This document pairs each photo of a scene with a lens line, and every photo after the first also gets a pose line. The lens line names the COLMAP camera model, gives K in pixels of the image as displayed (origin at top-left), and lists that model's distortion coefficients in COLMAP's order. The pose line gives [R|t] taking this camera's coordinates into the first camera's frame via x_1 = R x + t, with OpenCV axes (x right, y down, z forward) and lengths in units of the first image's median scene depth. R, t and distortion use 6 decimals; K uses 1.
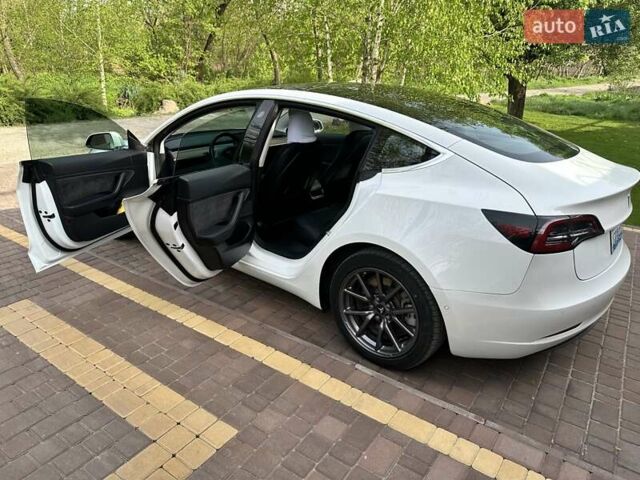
lens RADIAL K [[452.8, 0, 319.5], [0, 452.8, 232.7], [0, 0, 1]] dist [0.065580, -0.073209]
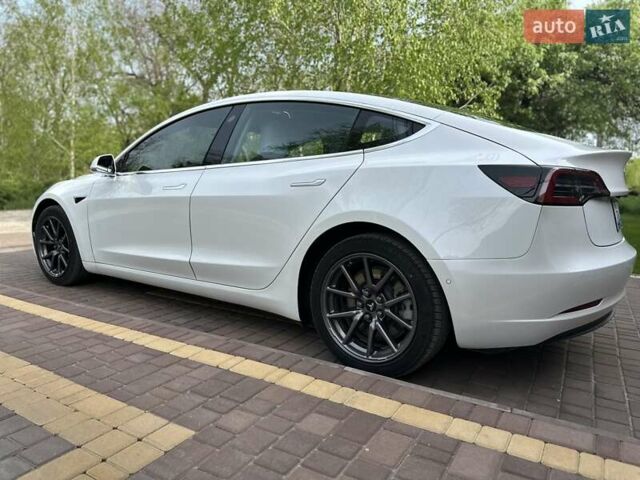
lens RADIAL K [[452.8, 0, 319.5], [0, 452.8, 232.7], [0, 0, 1]] dist [0.065580, -0.073209]
pose [[0.997598, -0.010966, 0.068391, -0.019834], [0.026929, 0.971115, -0.237087, 0.259016], [-0.063816, 0.238360, 0.969078, 0.156652]]
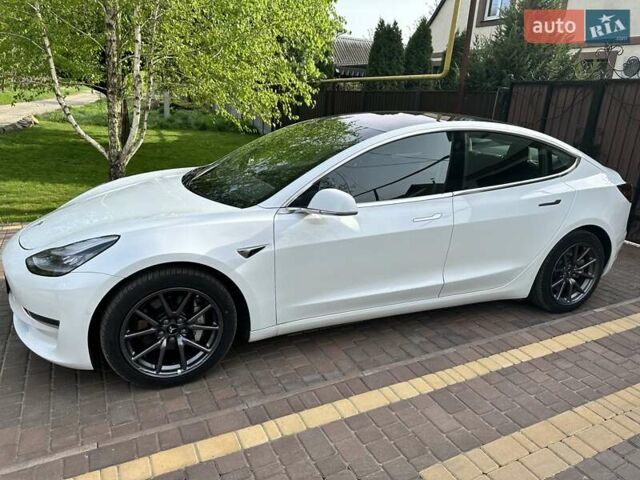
lens RADIAL K [[451.9, 0, 320.0], [0, 451.9, 240.0], [0, 0, 1]] dist [0.004491, 0.001987]
pose [[0.463541, -0.265093, 0.845491, -1.521816], [0.269232, 0.951222, 0.150636, -0.378517], [-0.844182, 0.157808, 0.512302, 1.006757]]
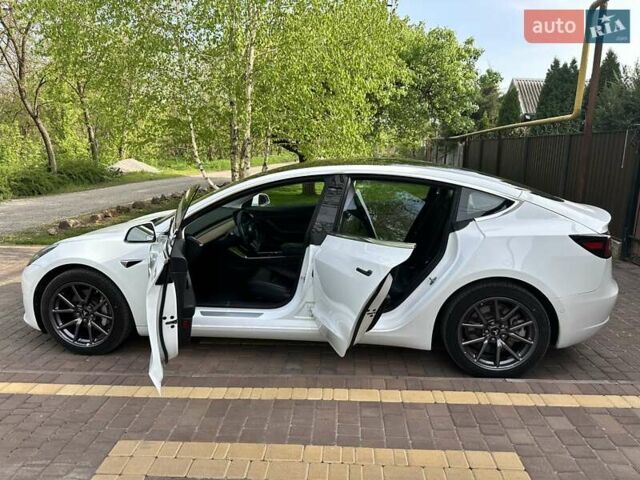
lens RADIAL K [[452.8, 0, 319.5], [0, 452.8, 232.7], [0, 0, 1]] dist [0.065580, -0.073209]
pose [[0.844735, -0.122534, 0.520968, -0.958777], [0.203067, 0.974027, -0.100172, -0.068459], [-0.495163, 0.190410, 0.847678, 0.152990]]
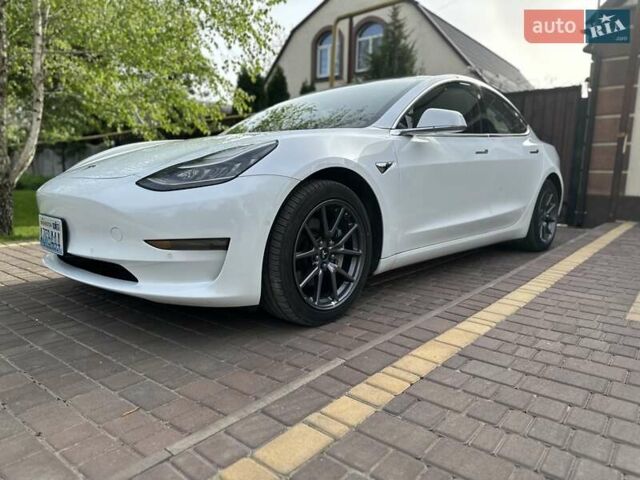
lens RADIAL K [[454.0, 0, 328.0], [0, 454.0, 236.9], [0, 0, 1]] dist [0.019505, -0.003641]
pose [[0.060758, -0.160523, 0.985160, -1.746047], [0.337599, 0.932121, 0.131060, -0.267831], [-0.939327, 0.324627, 0.110826, 1.736909]]
